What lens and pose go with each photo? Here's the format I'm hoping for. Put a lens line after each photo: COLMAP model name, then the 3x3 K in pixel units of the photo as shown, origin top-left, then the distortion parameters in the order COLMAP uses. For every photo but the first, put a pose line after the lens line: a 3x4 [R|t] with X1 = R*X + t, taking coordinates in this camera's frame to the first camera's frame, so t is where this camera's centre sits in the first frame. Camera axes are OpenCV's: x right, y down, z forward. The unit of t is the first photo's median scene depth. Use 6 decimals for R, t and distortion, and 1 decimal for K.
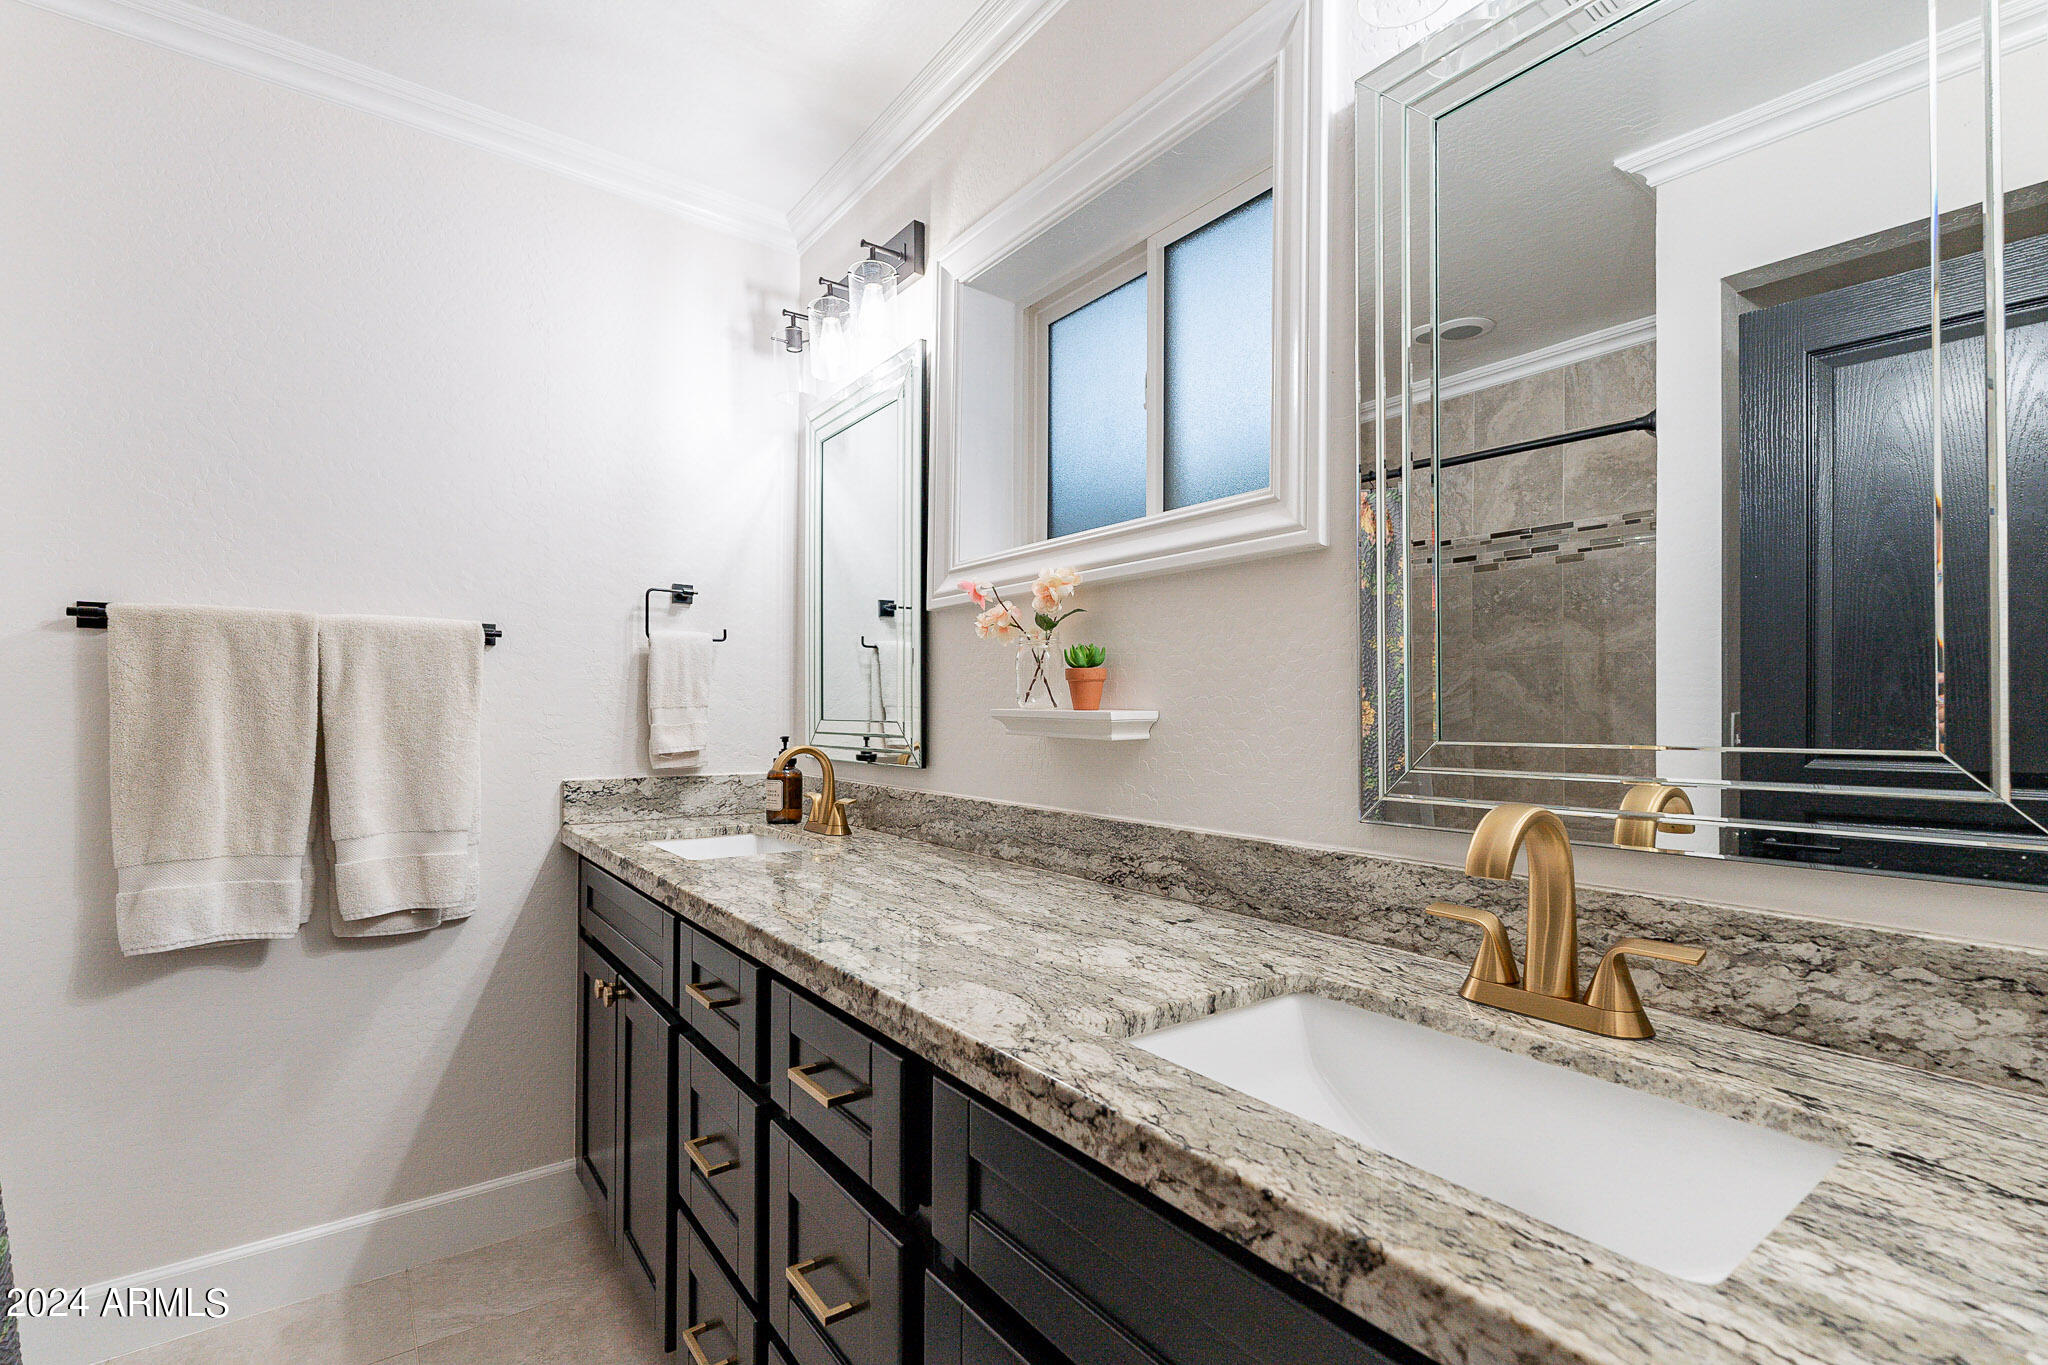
lens RADIAL K [[912.3, 0, 1026.2], [0, 912.3, 688.7], [0, 0, 1]] dist [-0.001305, -0.000123]
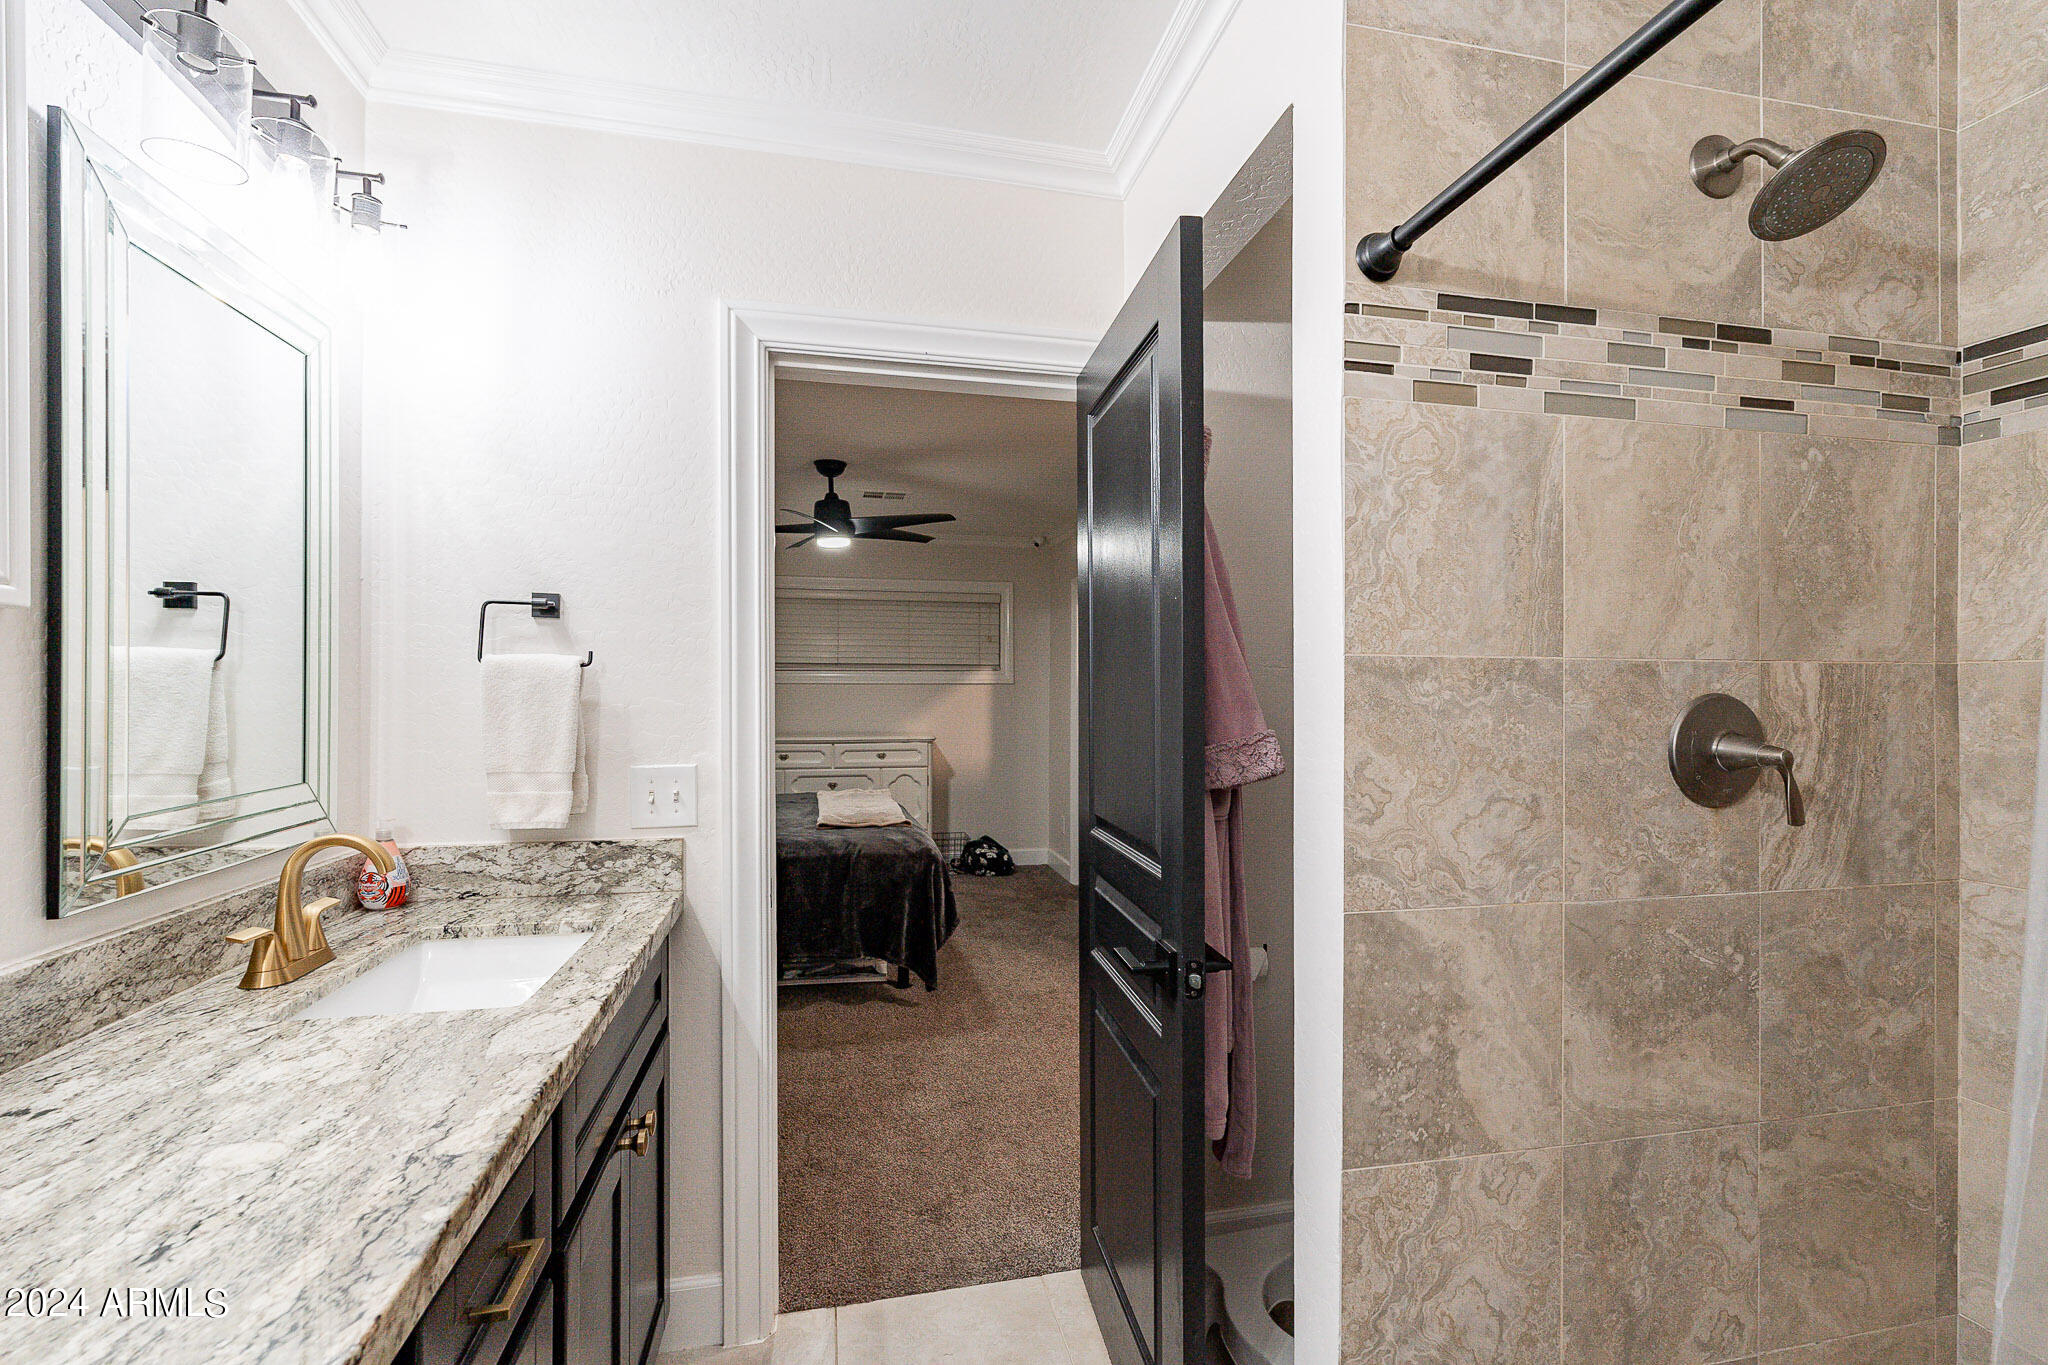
lens RADIAL K [[912.3, 0, 1026.2], [0, 912.3, 688.7], [0, 0, 1]] dist [-0.001305, -0.000123]
pose [[-0.903840, -0.007405, 0.427806, -0.943791], [-0.017844, 0.999633, -0.020397, -0.088601], [-0.427498, -0.026070, -0.903640, 1.466355]]
